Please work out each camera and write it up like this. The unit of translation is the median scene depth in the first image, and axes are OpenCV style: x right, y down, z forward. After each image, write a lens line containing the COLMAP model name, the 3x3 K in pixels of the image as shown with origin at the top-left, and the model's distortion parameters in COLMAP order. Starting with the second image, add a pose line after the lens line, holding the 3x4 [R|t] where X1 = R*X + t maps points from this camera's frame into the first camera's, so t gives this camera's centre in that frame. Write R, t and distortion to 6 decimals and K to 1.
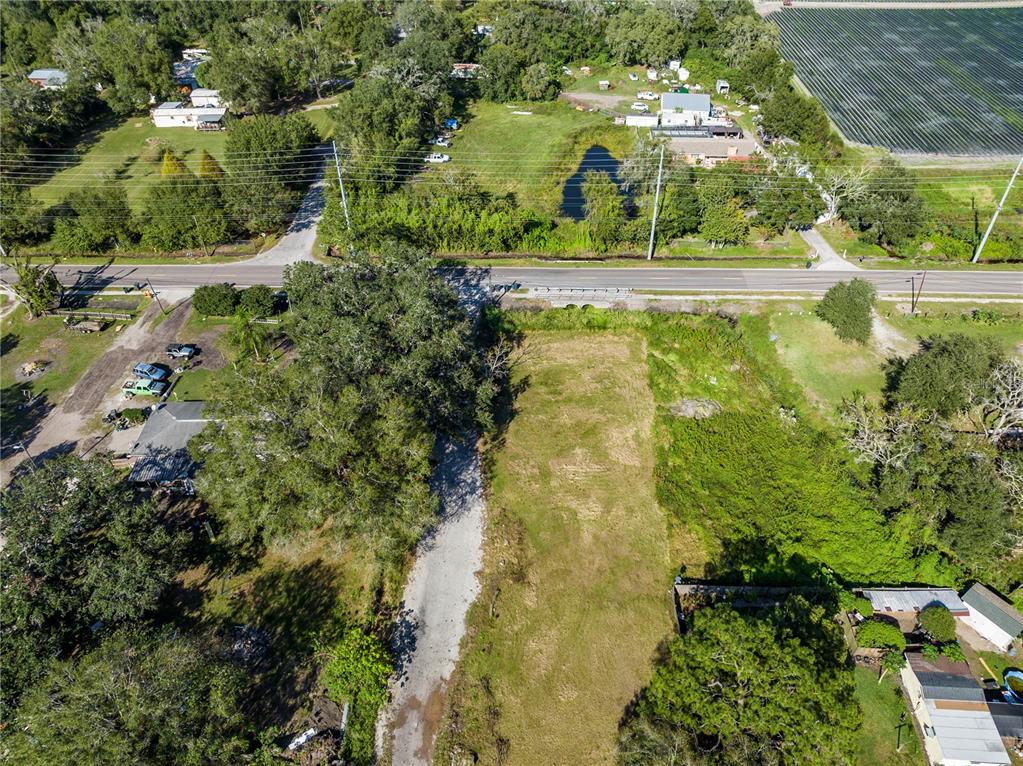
lens RADIAL K [[721.0, 0, 513.0], [0, 721.0, 378.9], [0, 0, 1]] dist [-0.036167, -0.000898]
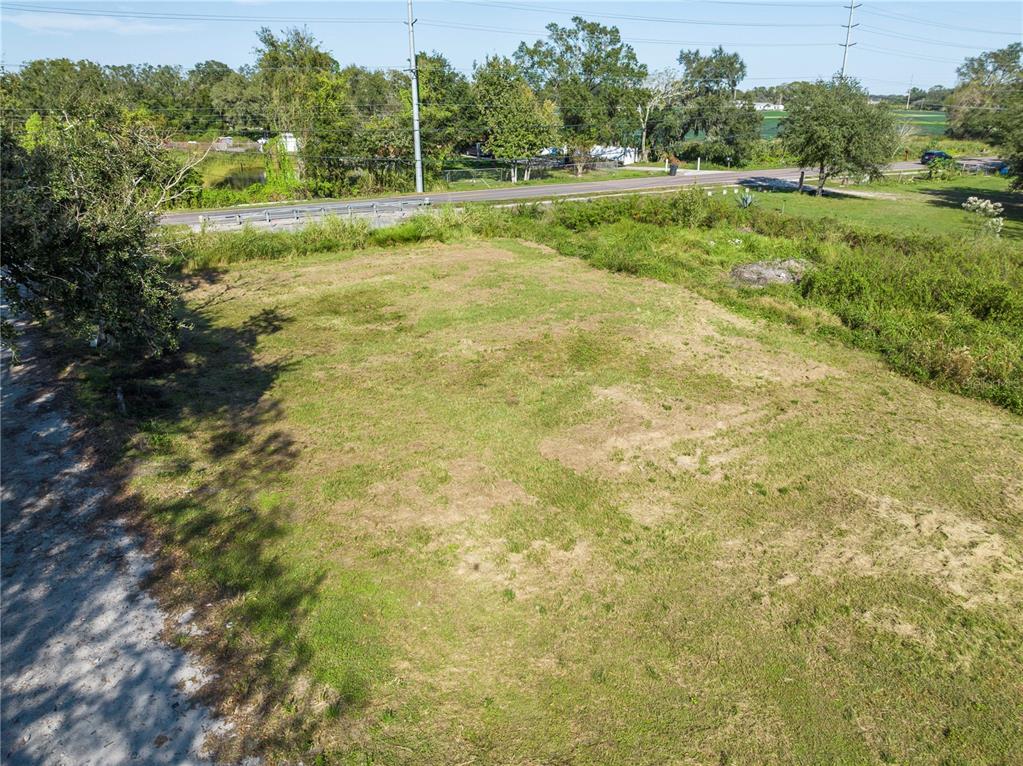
lens RADIAL K [[721.0, 0, 513.0], [0, 721.0, 378.9], [0, 0, 1]] dist [-0.036167, -0.000898]
pose [[0.855098, -0.183961, 0.484732, -0.045742], [0.329929, 0.914278, -0.235038, 0.127683], [-0.399942, 0.360908, 0.842492, 0.738744]]
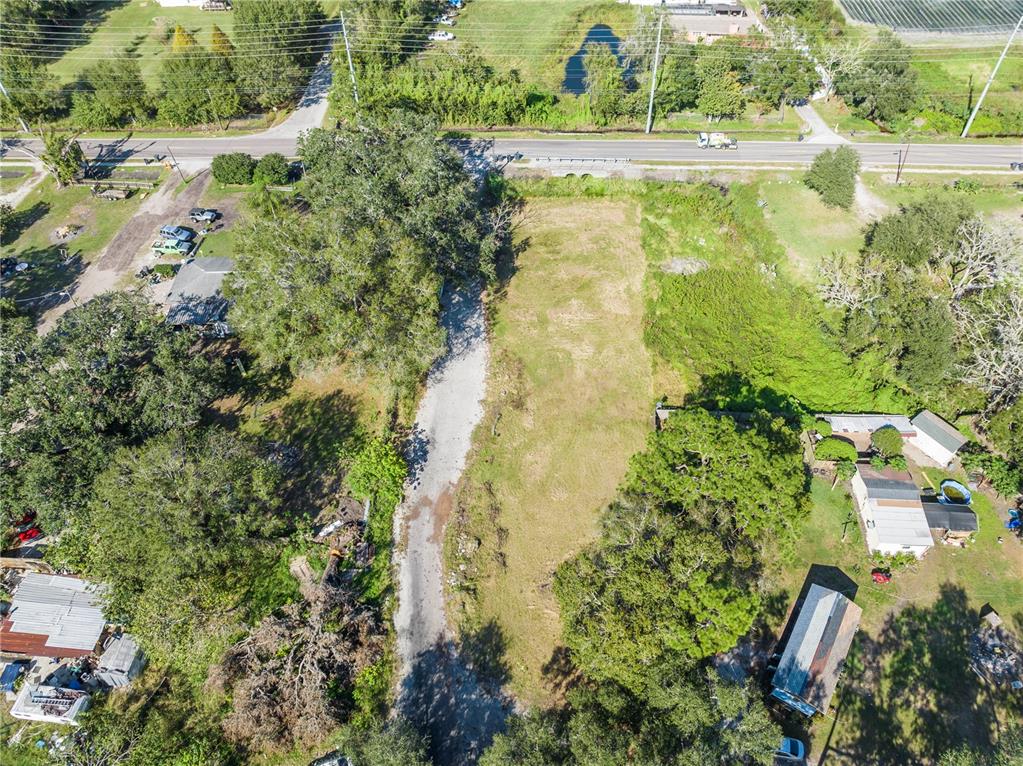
lens RADIAL K [[721.0, 0, 513.0], [0, 721.0, 378.9], [0, 0, 1]] dist [-0.036167, -0.000898]
pose [[0.999961, 0.003474, -0.008158, 0.007192], [-0.002458, 0.992593, 0.121465, 0.076186], [0.008520, -0.121440, 0.992562, -0.086696]]
